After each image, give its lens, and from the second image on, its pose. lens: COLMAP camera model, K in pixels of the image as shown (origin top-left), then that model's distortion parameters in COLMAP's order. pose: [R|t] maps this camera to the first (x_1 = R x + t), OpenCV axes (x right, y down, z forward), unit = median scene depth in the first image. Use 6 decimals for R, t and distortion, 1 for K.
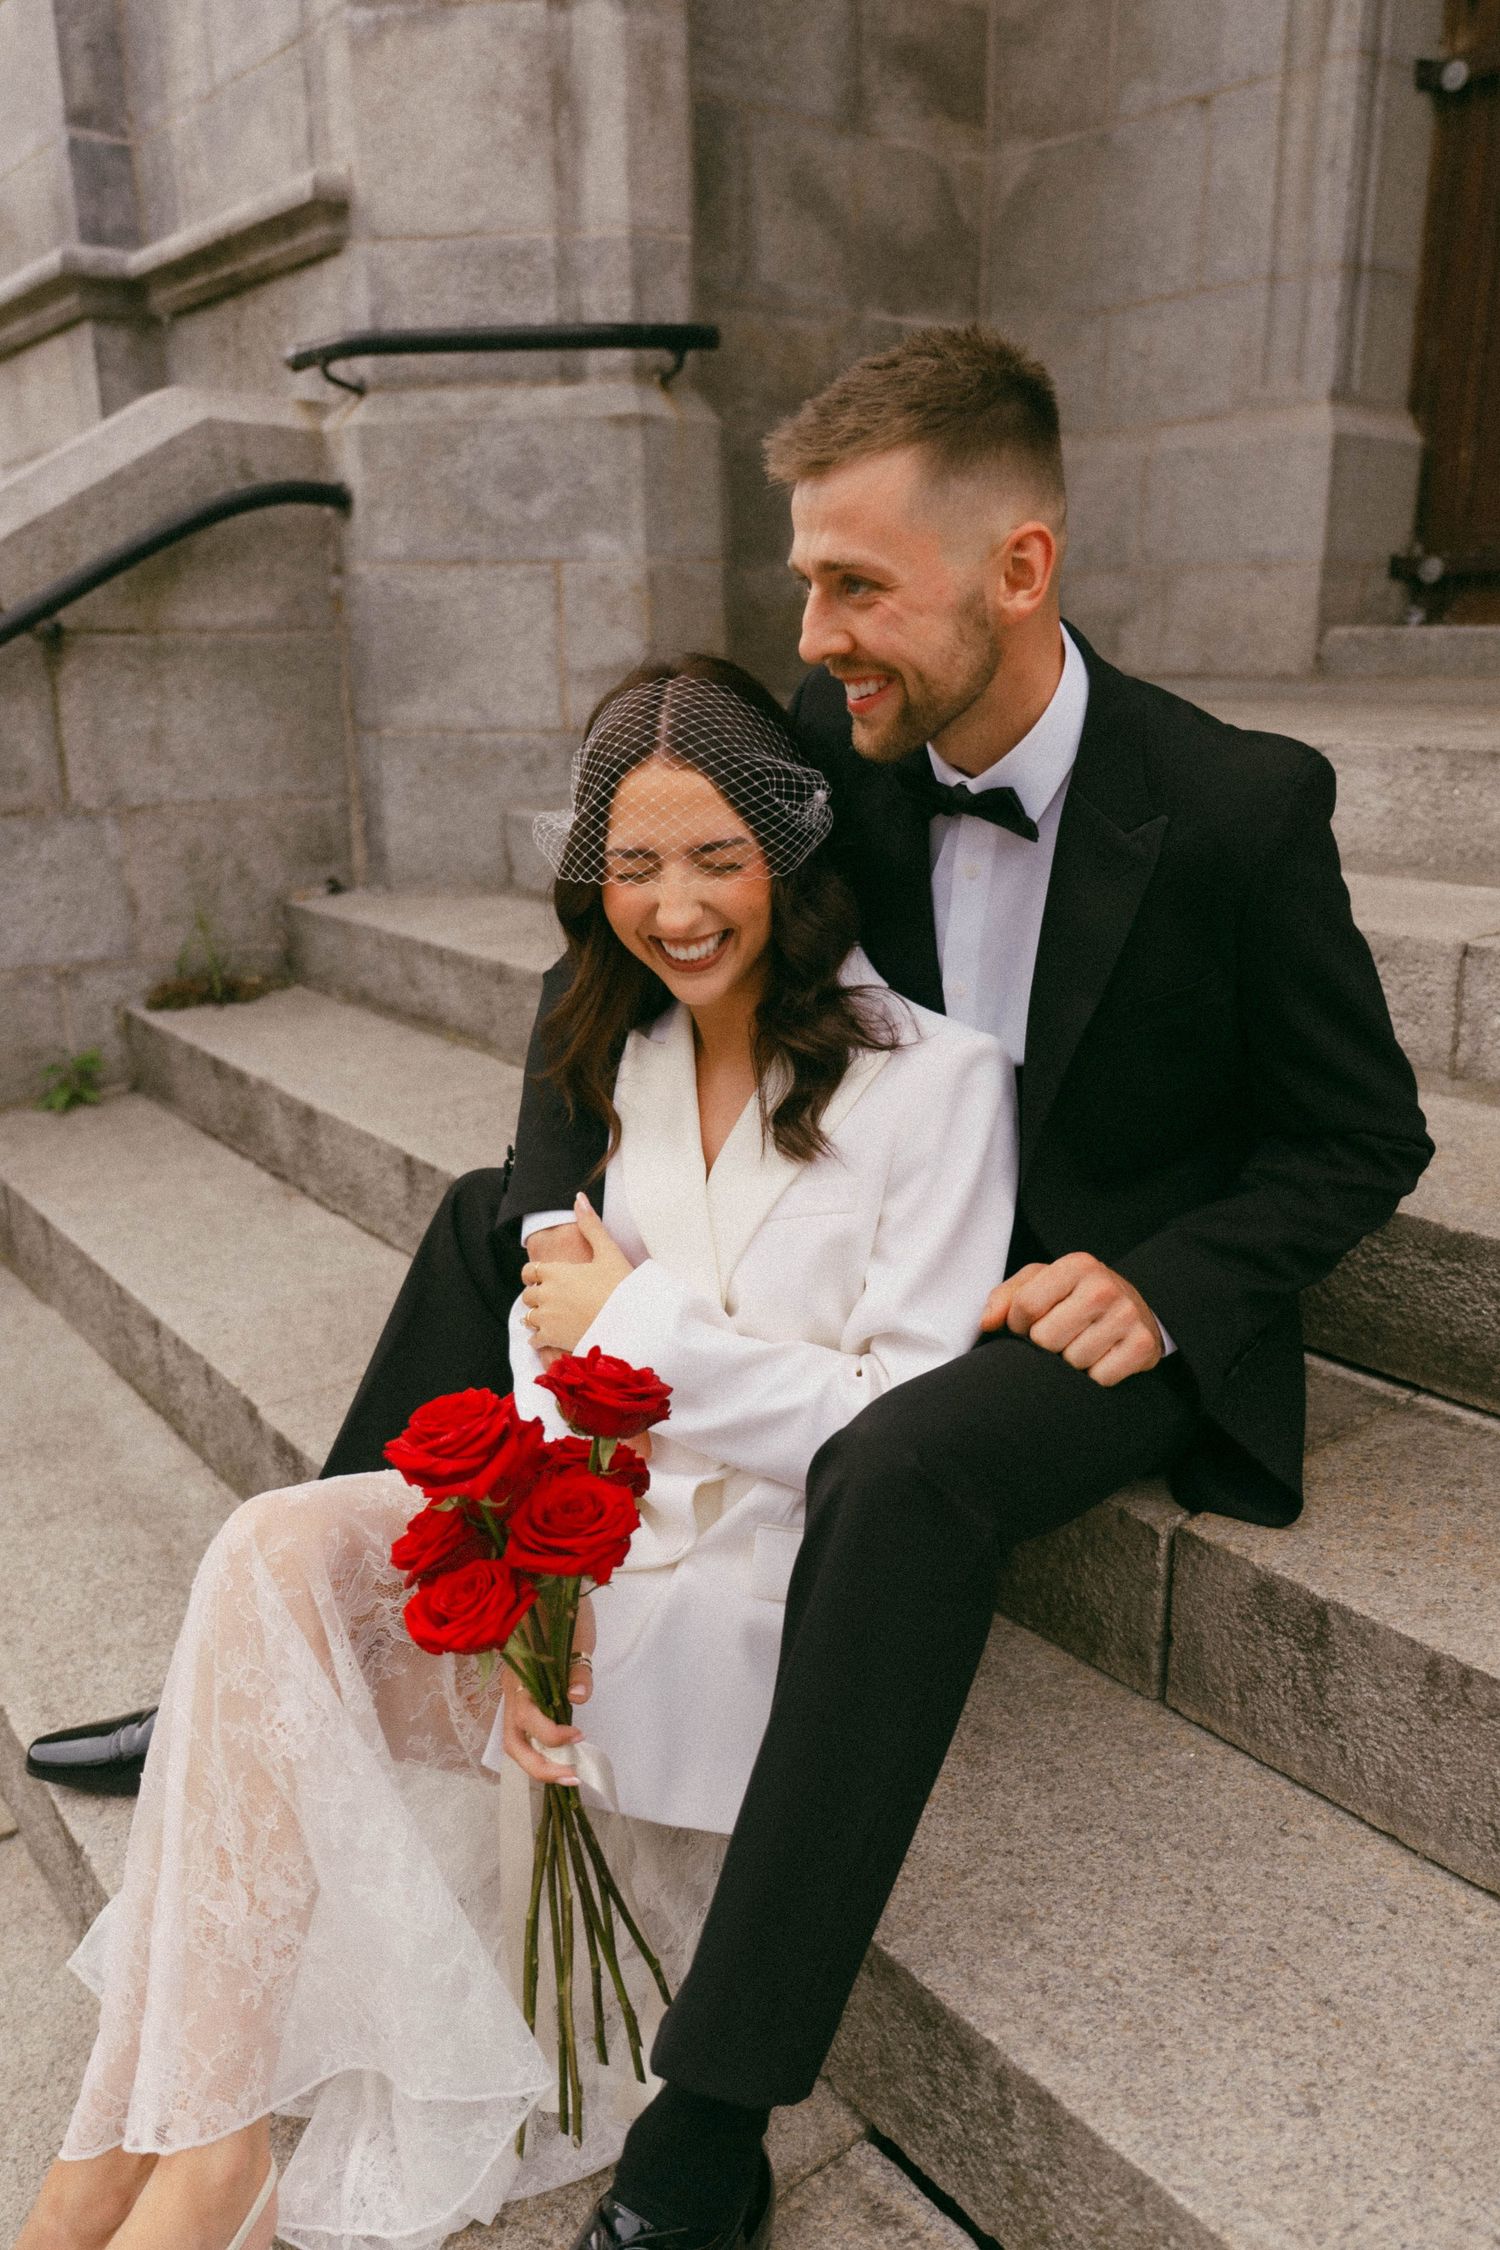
lens RADIAL K [[1772.9, 0, 750.0], [0, 1772.9, 1125.0], [0, 0, 1]] dist [-0.003582, -0.002800]
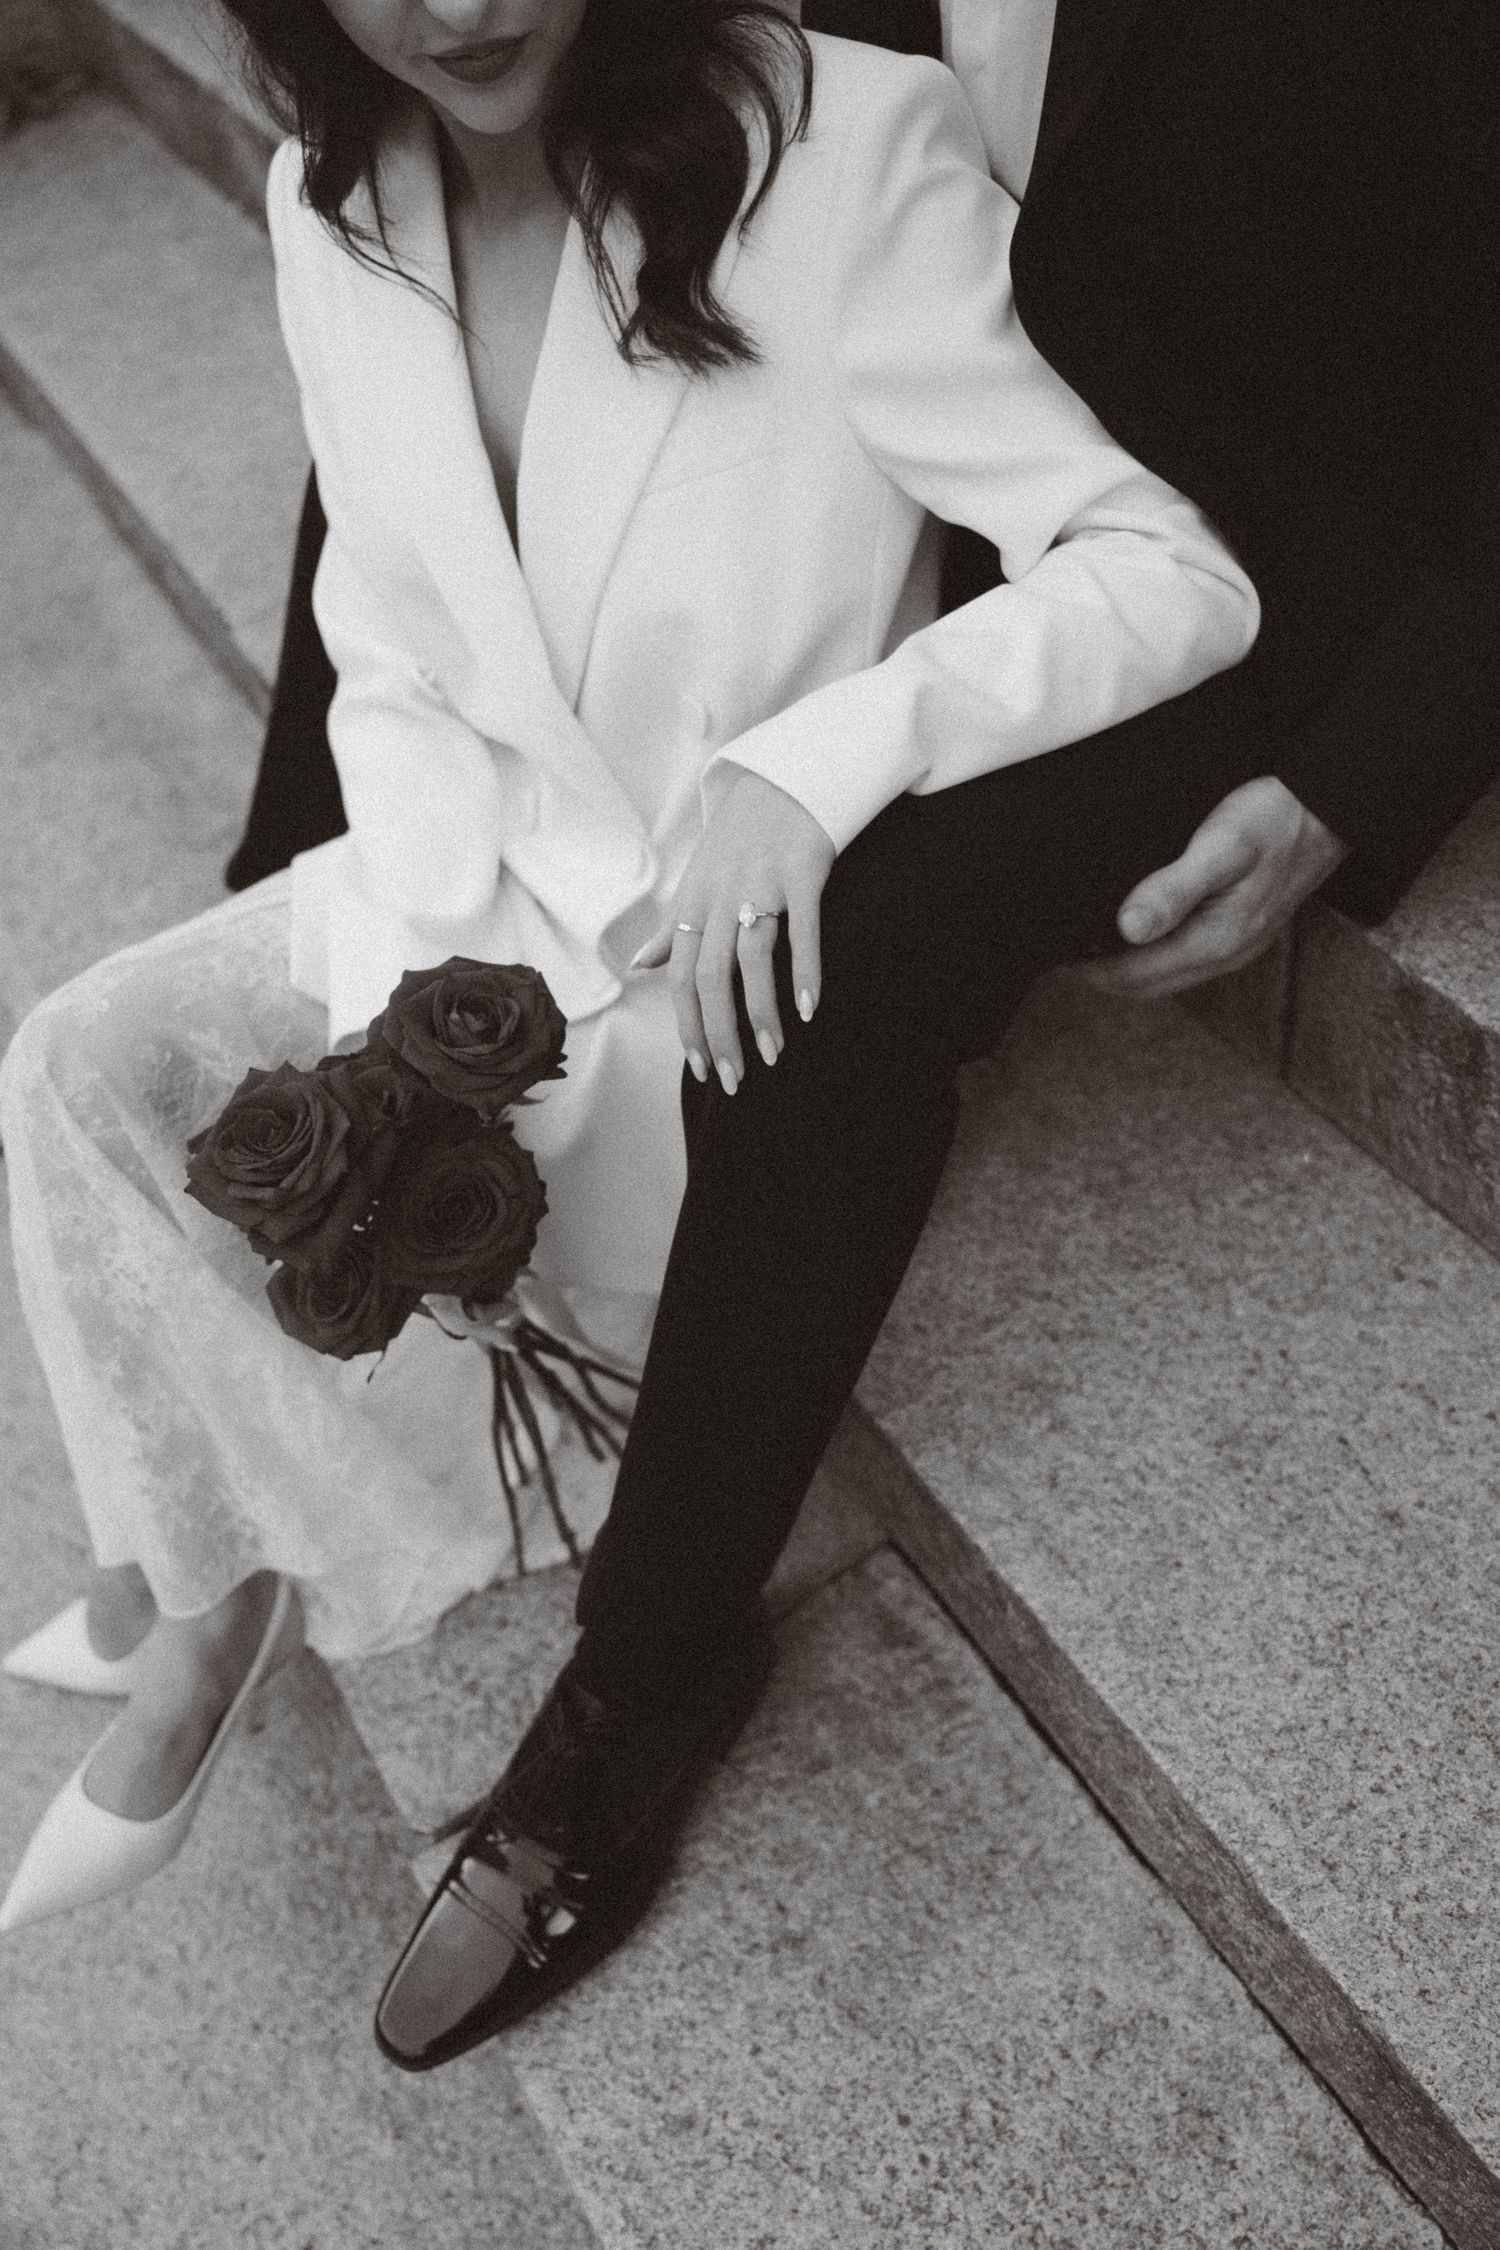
lens RADIAL K [[1938.6, 0, 750.0], [0, 1938.6, 1125.0], [0, 0, 1]] dist [0.004390, -0.004119]
pose [[0.982659, 0.002246, -0.185408, 0.193349], [0.101231, 0.831256, 0.546595, -0.181310], [0.155349, -0.555886, 0.816614, 0.305456]]
